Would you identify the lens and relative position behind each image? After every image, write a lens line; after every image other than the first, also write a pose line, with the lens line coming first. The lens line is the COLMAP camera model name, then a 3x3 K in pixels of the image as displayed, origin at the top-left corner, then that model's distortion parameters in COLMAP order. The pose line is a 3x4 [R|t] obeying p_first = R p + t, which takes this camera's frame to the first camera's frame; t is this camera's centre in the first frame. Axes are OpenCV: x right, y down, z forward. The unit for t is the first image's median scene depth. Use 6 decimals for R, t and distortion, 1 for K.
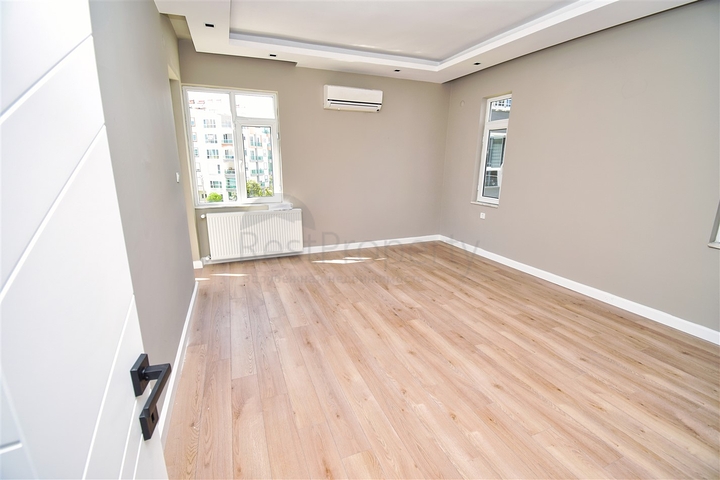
lens RADIAL K [[319.1, 0, 361.0], [0, 319.1, 237.7], [0, 0, 1]] dist [0.028315, -0.029613]
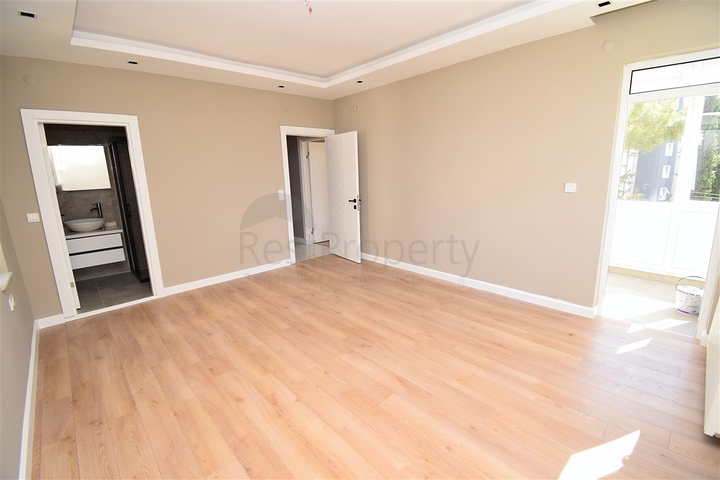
lens RADIAL K [[319.1, 0, 361.0], [0, 319.1, 237.7], [0, 0, 1]] dist [0.028315, -0.029613]
pose [[-0.934720, 0.094912, -0.342478, 0.484061], [-0.059210, 0.908618, 0.413410, -0.495193], [0.350419, 0.406701, -0.843683, 1.962321]]
